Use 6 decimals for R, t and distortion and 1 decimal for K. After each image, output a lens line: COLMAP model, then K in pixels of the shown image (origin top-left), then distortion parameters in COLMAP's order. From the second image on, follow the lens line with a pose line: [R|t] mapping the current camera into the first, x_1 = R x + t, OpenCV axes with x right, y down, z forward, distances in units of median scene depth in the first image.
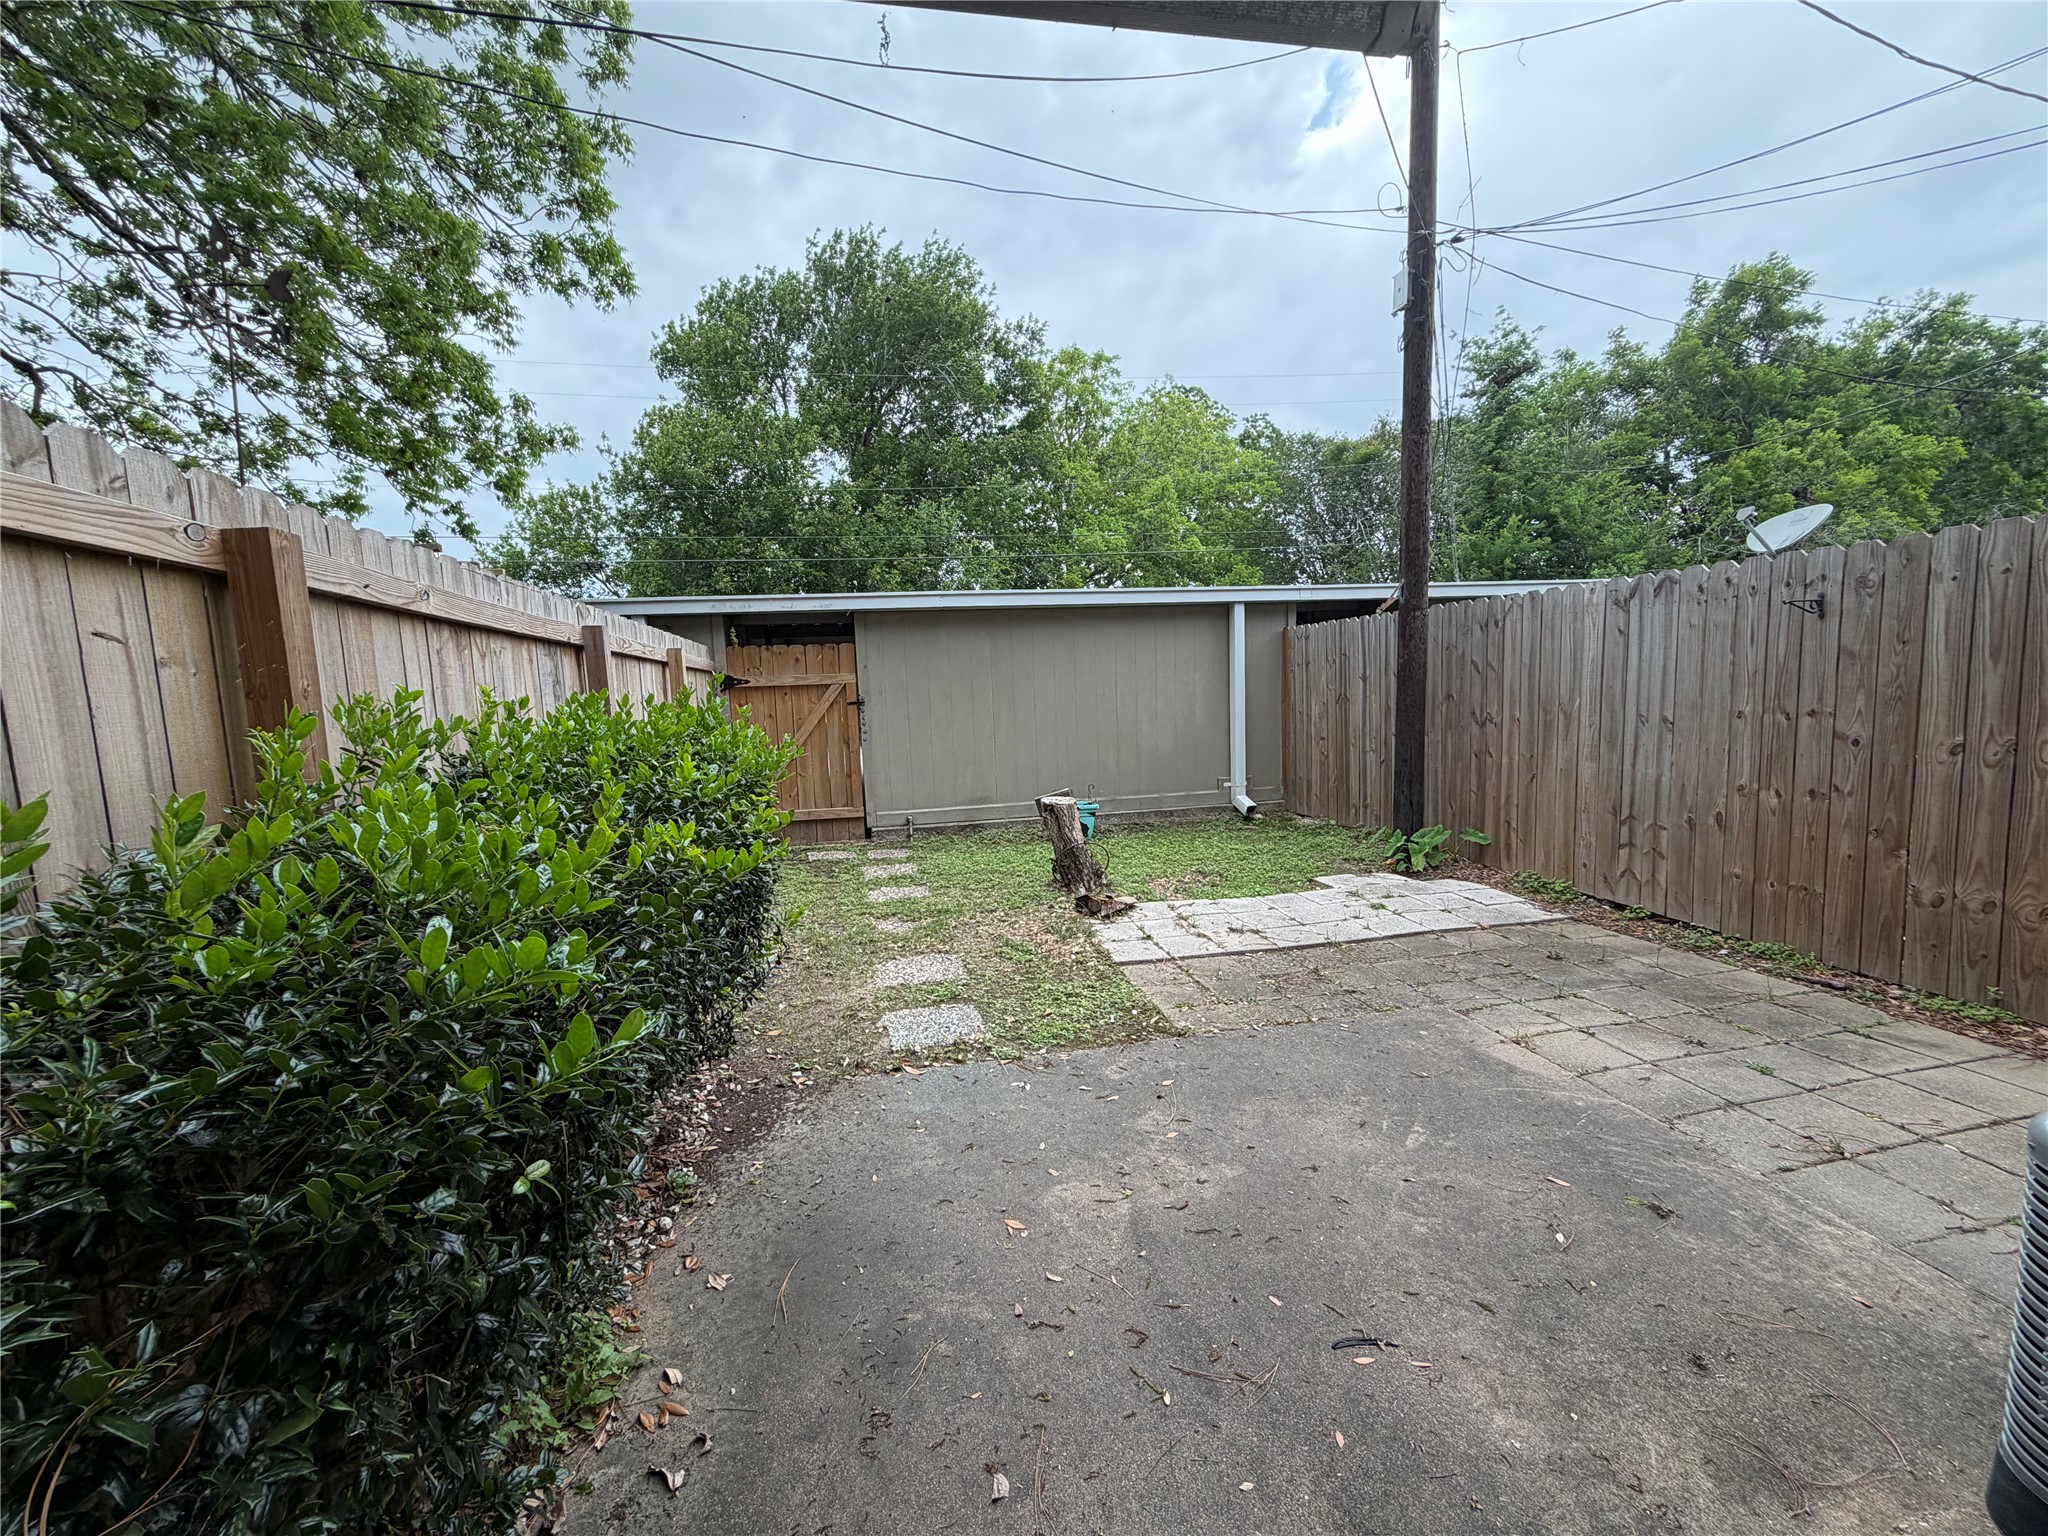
lens RADIAL K [[816.4, 0, 1025.4], [0, 816.4, 776.9], [0, 0, 1]] dist [-0.001867, 0.000043]
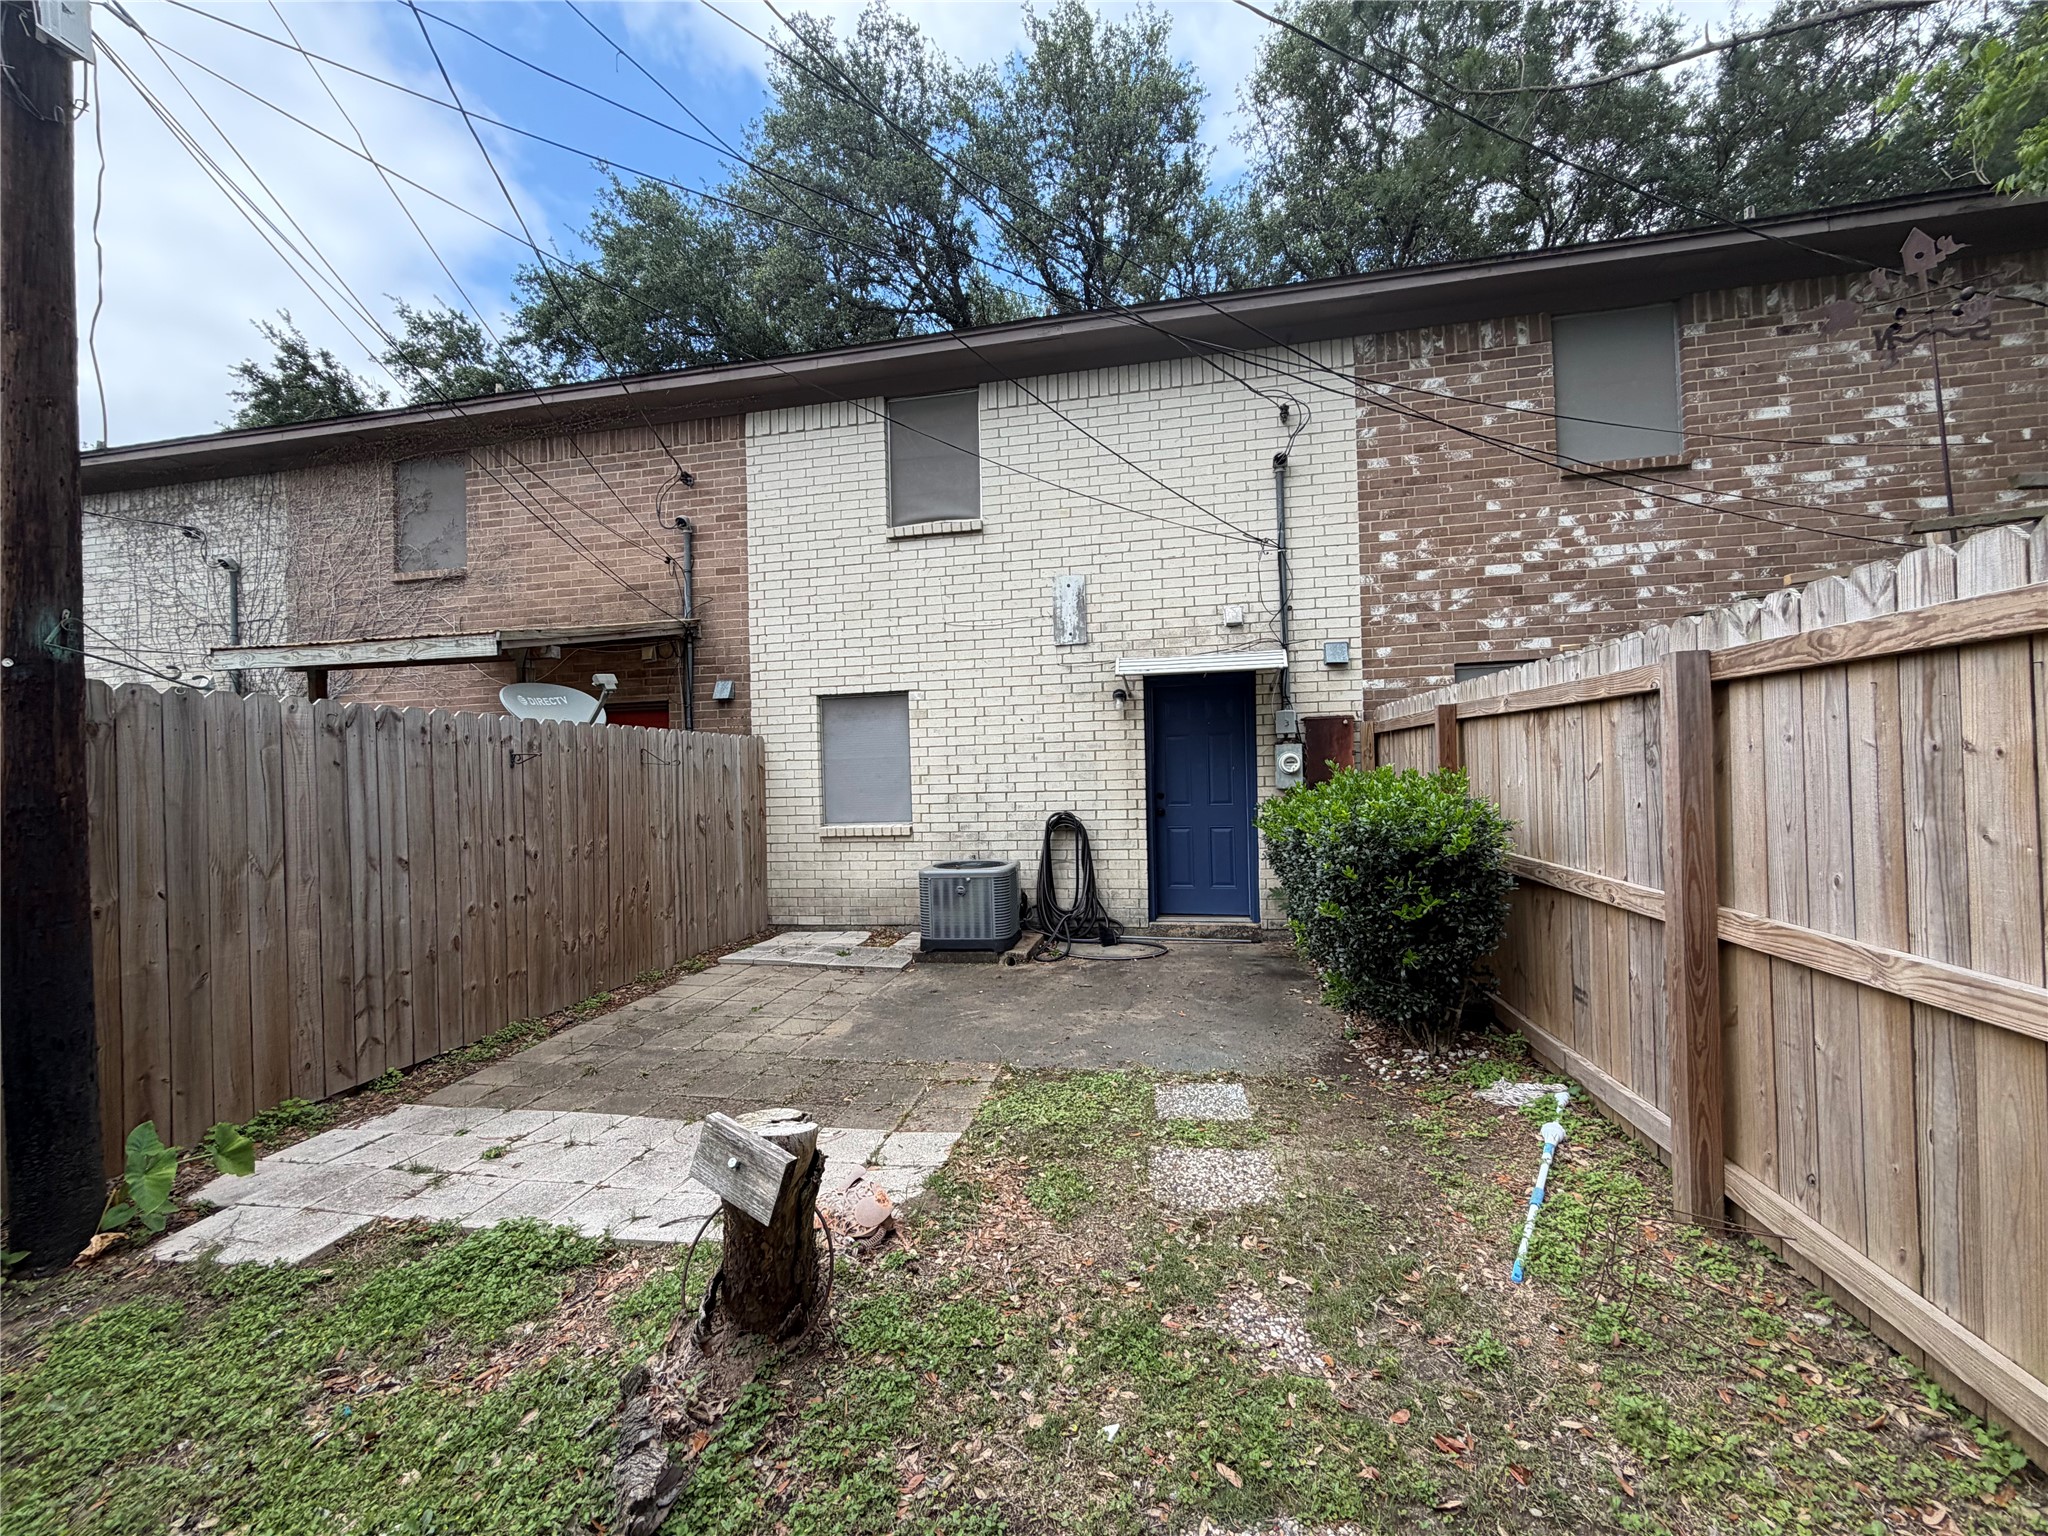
lens RADIAL K [[816.4, 0, 1014.0], [0, 816.4, 769.9], [0, 0, 1]] dist [-0.001867, 0.000043]
pose [[-0.922321, 0.066142, 0.380721, -0.266775], [0.103371, 0.991567, 0.078160, -0.186062], [-0.372341, 0.111444, -0.921381, 1.706334]]
